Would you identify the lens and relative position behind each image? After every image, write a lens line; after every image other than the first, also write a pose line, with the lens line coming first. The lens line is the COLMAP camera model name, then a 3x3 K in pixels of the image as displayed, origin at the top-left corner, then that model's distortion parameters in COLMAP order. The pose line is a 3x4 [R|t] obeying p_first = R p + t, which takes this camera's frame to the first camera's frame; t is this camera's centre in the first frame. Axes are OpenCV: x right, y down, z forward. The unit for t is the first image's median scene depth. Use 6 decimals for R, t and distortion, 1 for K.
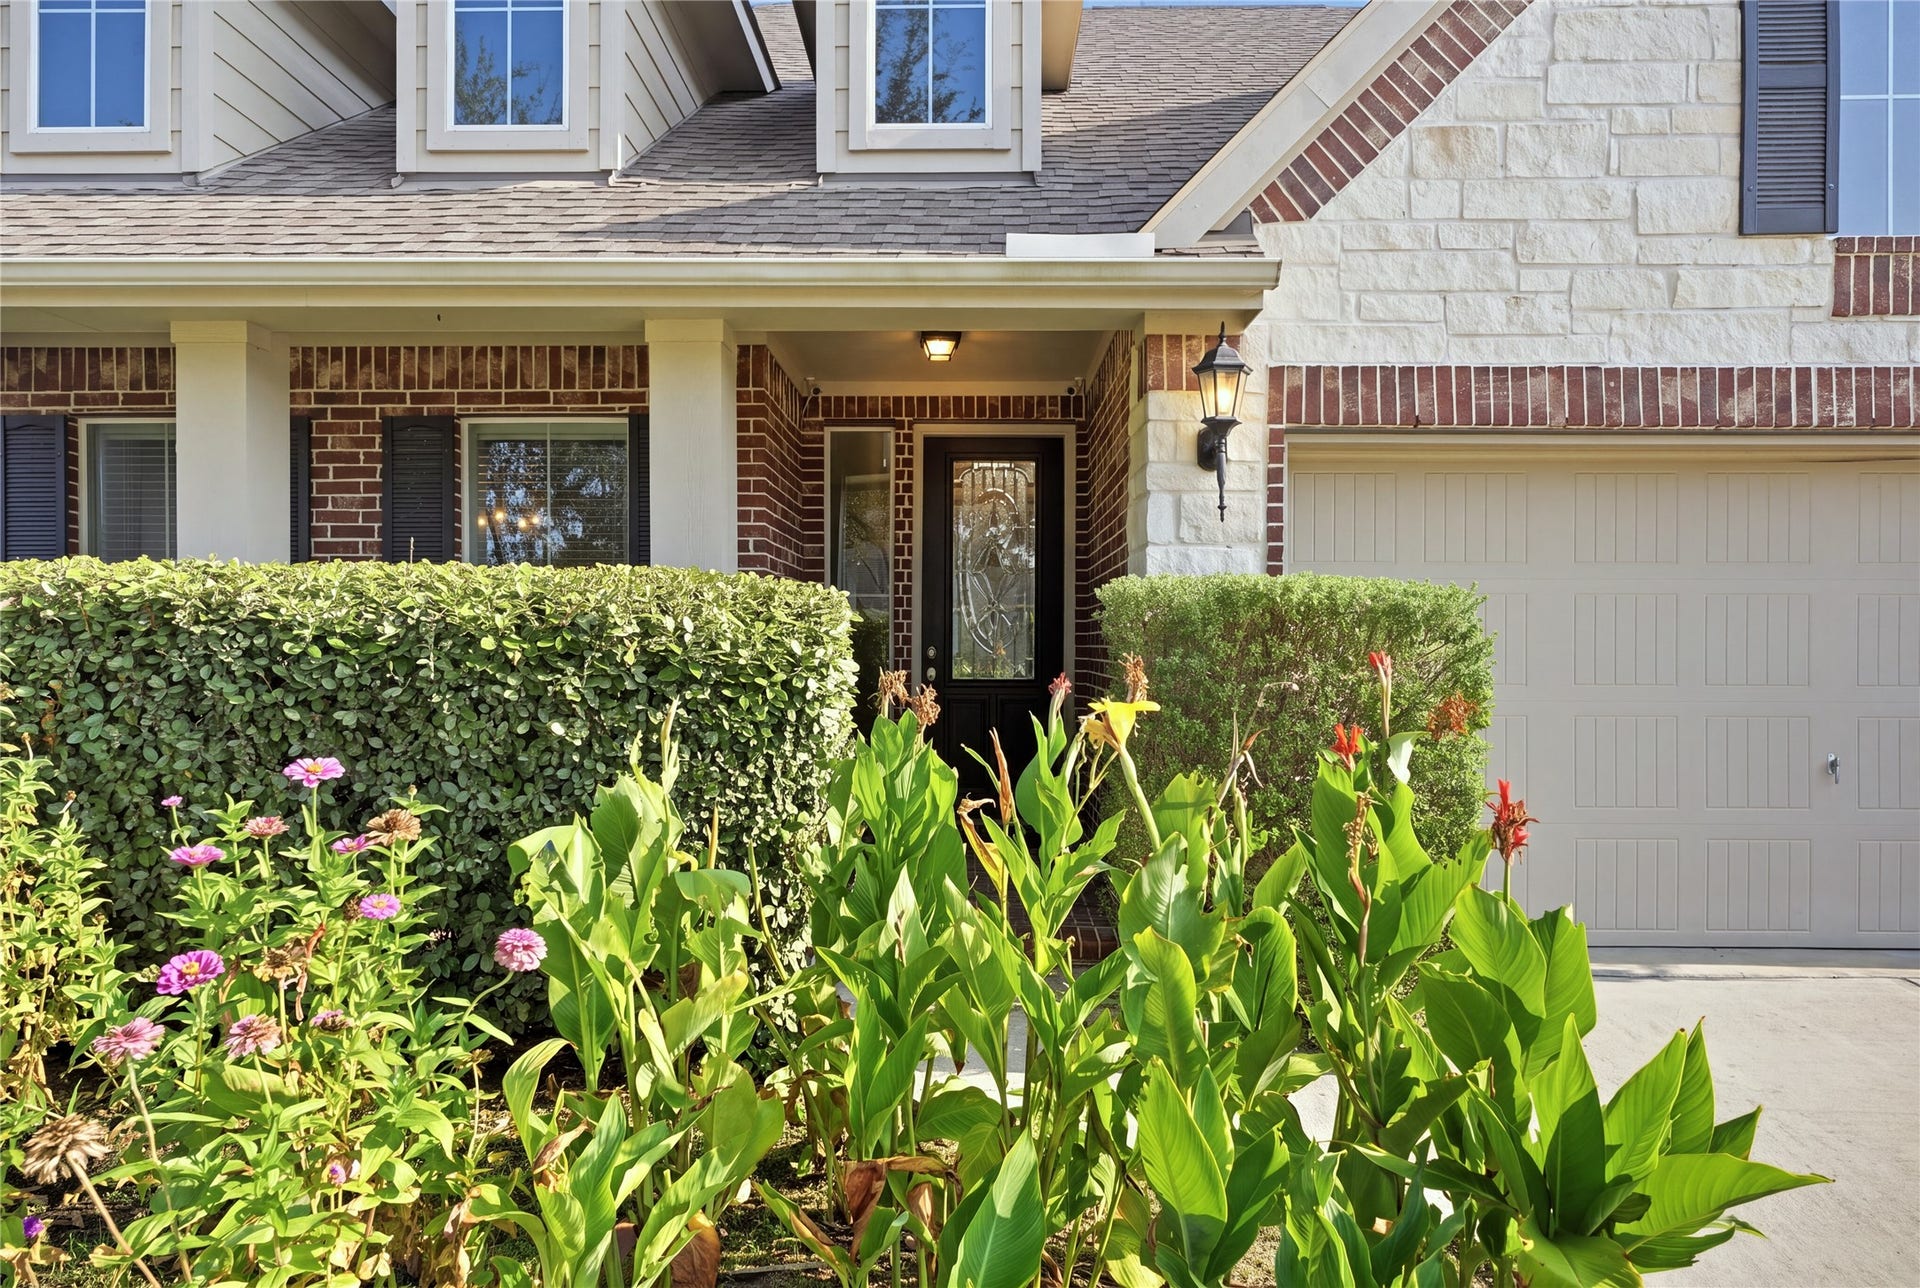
lens RADIAL K [[1126.2, 0, 956.5], [0, 1126.2, 643.6], [0, 0, 1]] dist [0.001786, 0.000281]
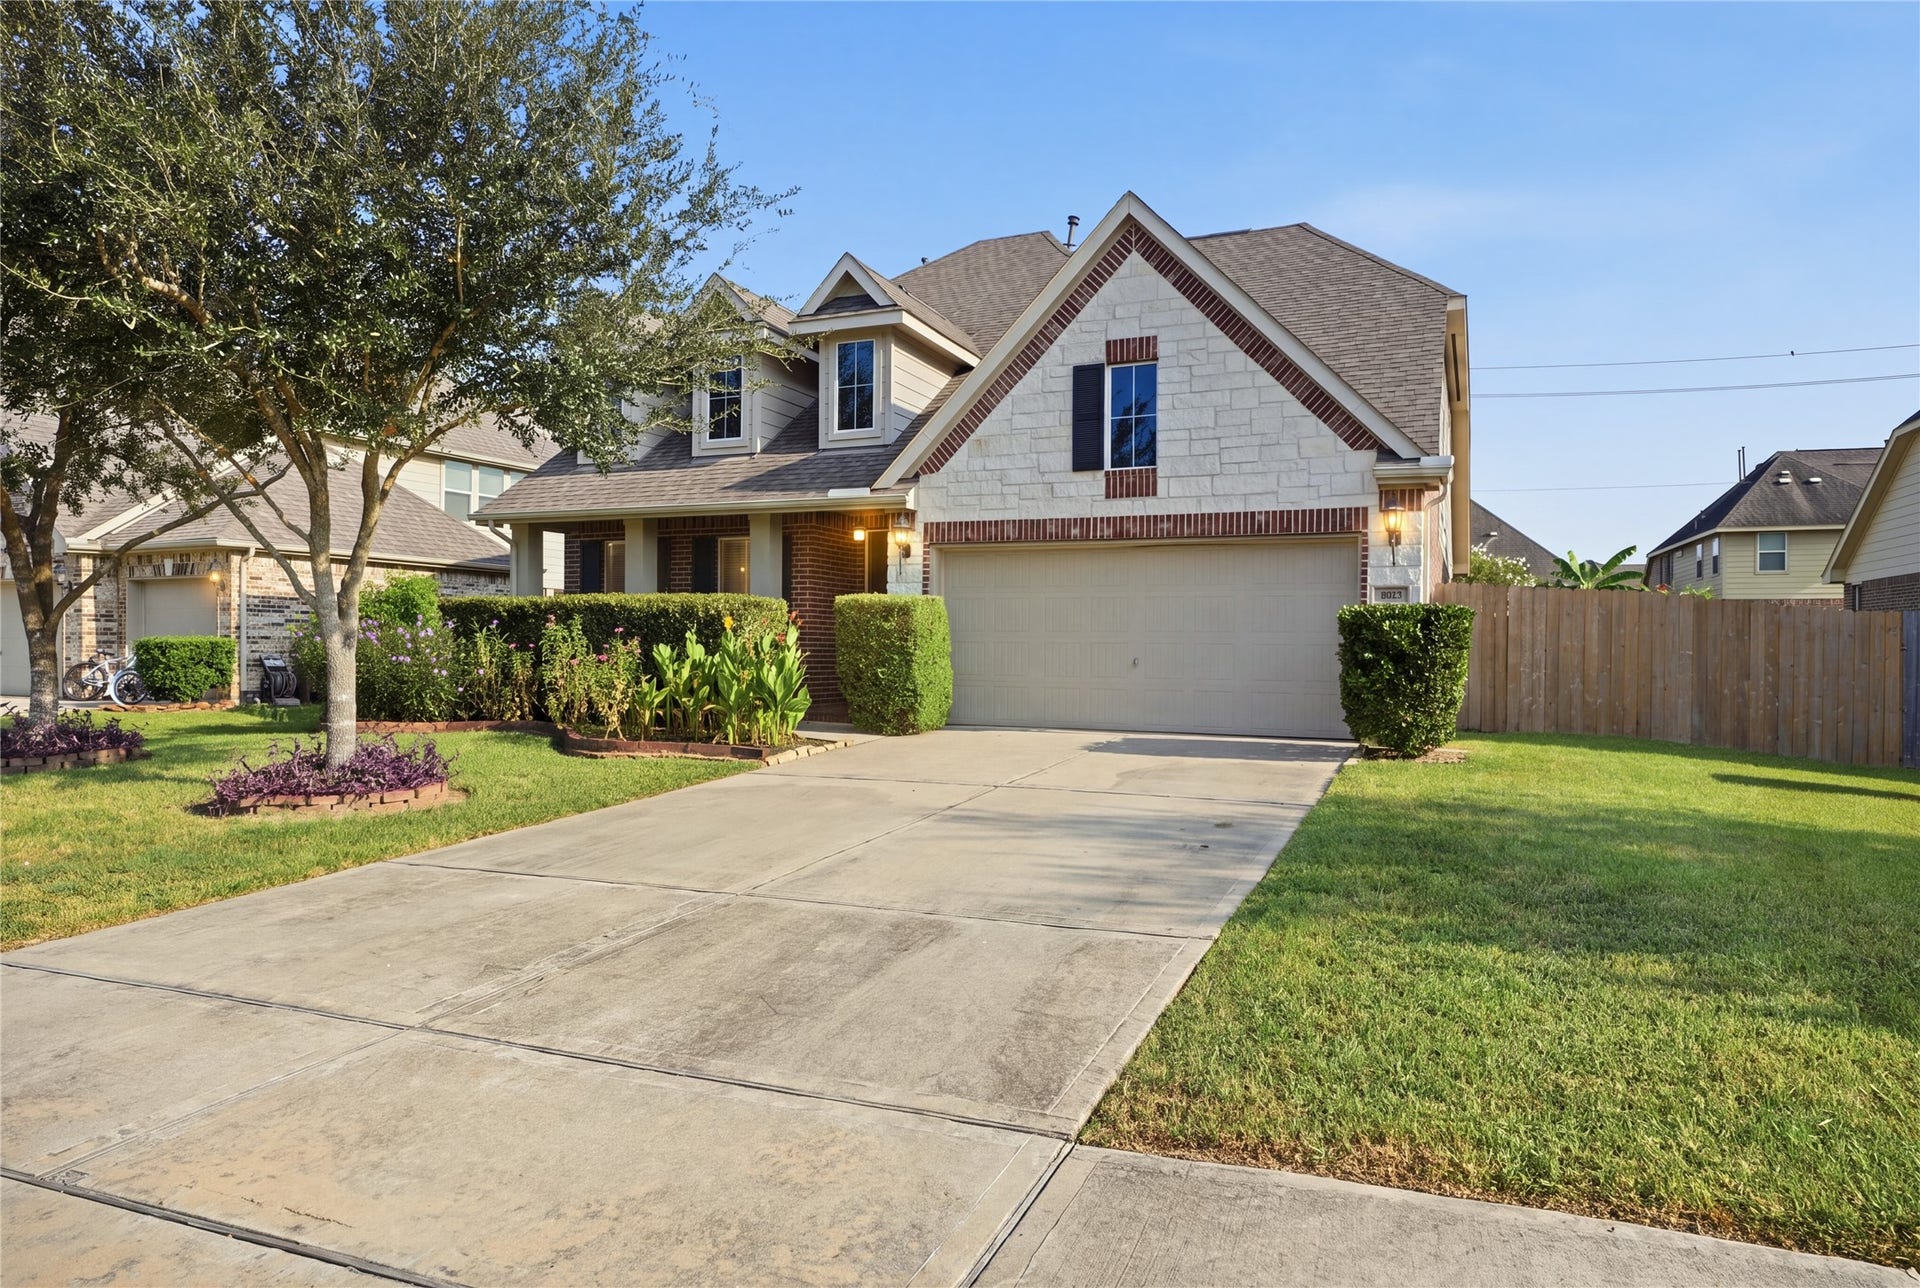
lens RADIAL K [[1242.5, 0, 960.9], [0, 1242.5, 657.7], [0, 0, 1]] dist [0.000328, -0.000271]
pose [[0.918436, 0.010560, -0.395428, 1.674725], [-0.008992, 0.999943, 0.005819, 0.090553], [0.395466, -0.001789, 0.918479, -1.983357]]
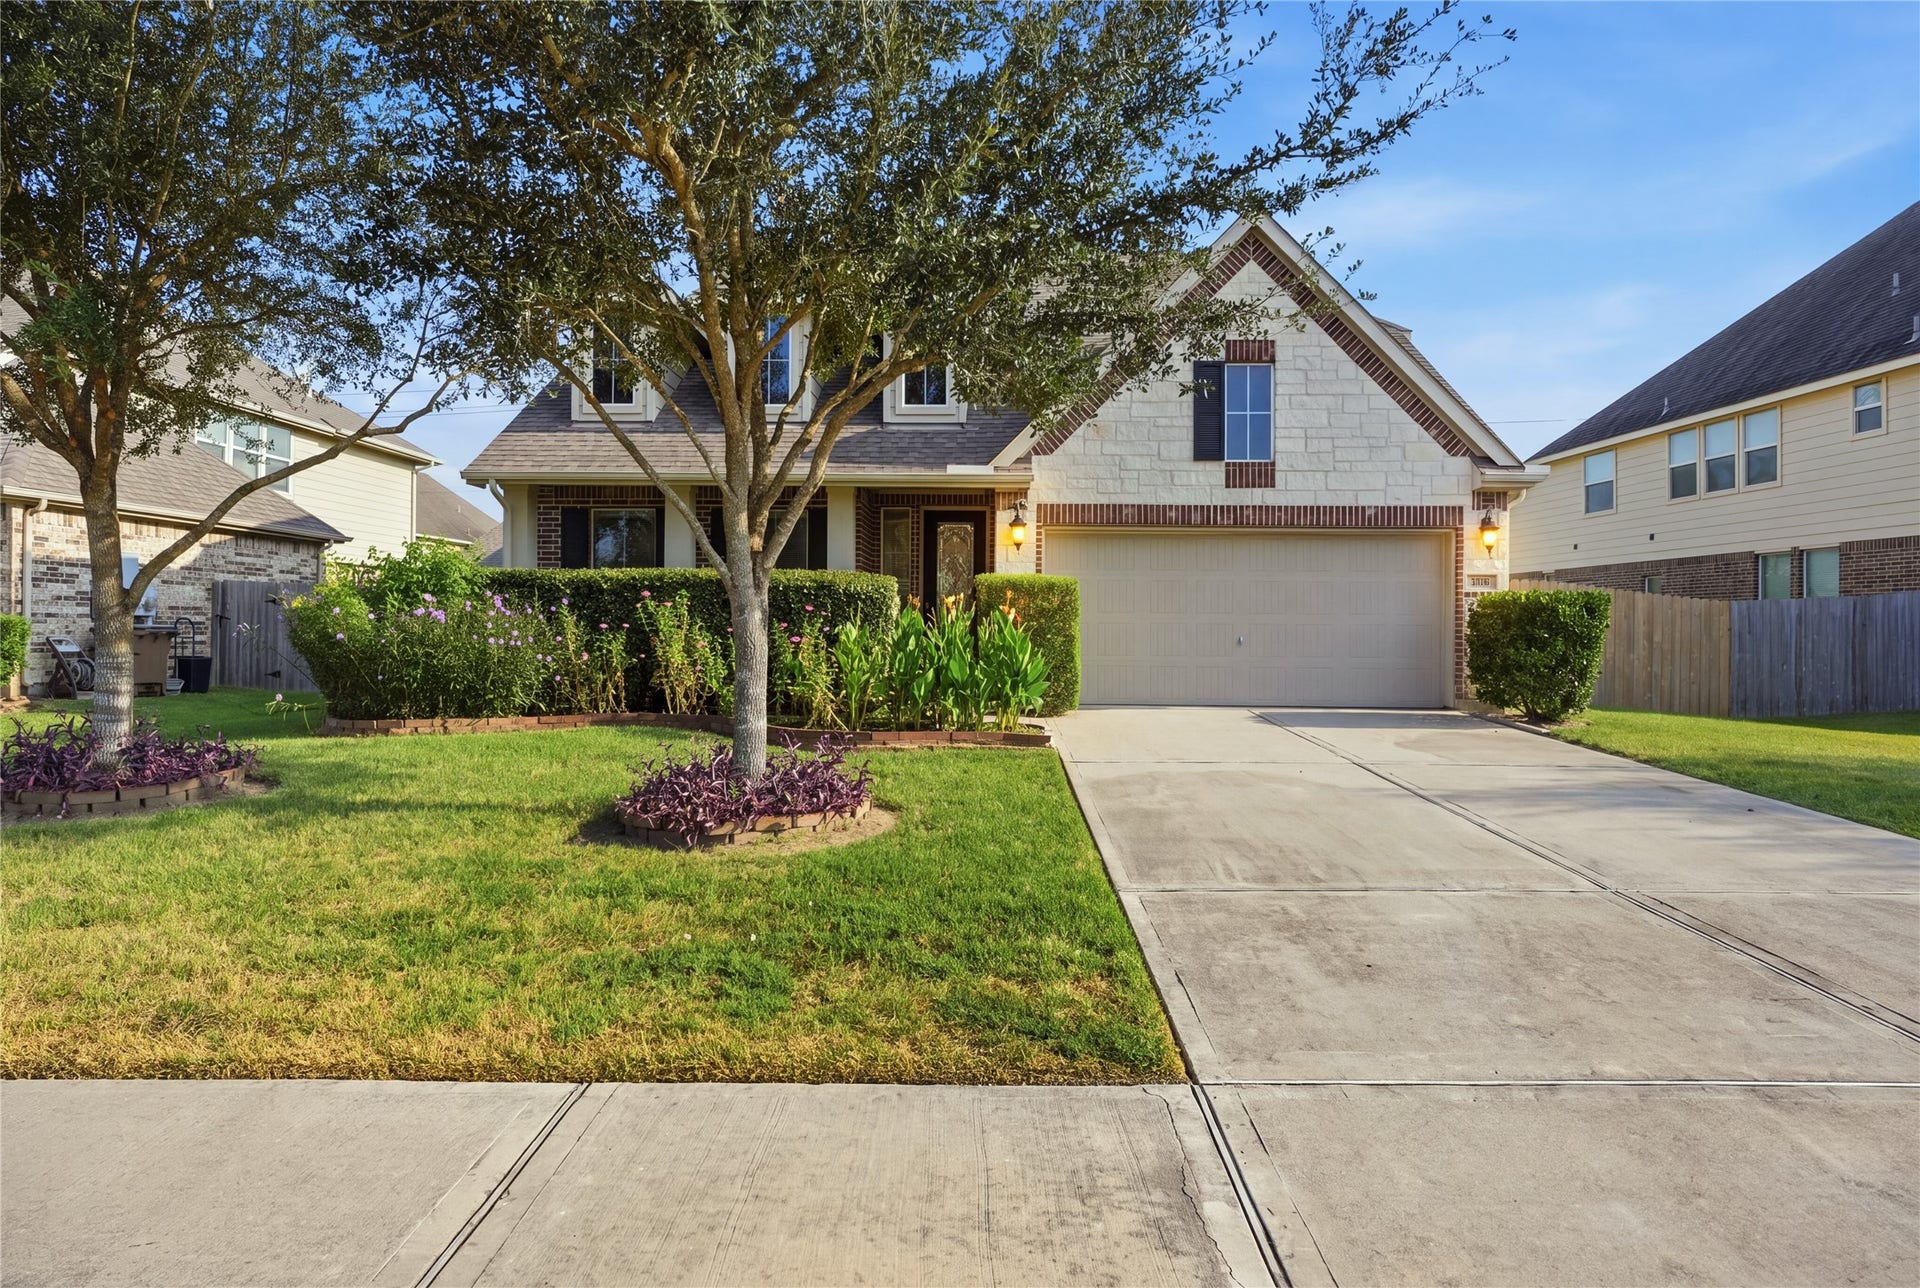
lens RADIAL K [[1126.2, 0, 964.9], [0, 1126.2, 630.1], [0, 0, 1]] dist [0.001786, 0.000281]
pose [[0.999924, 0.006983, -0.010150, 0.119139], [-0.007008, 0.999973, -0.002391, 0.099103], [0.010133, 0.002462, 0.999946, -1.996223]]
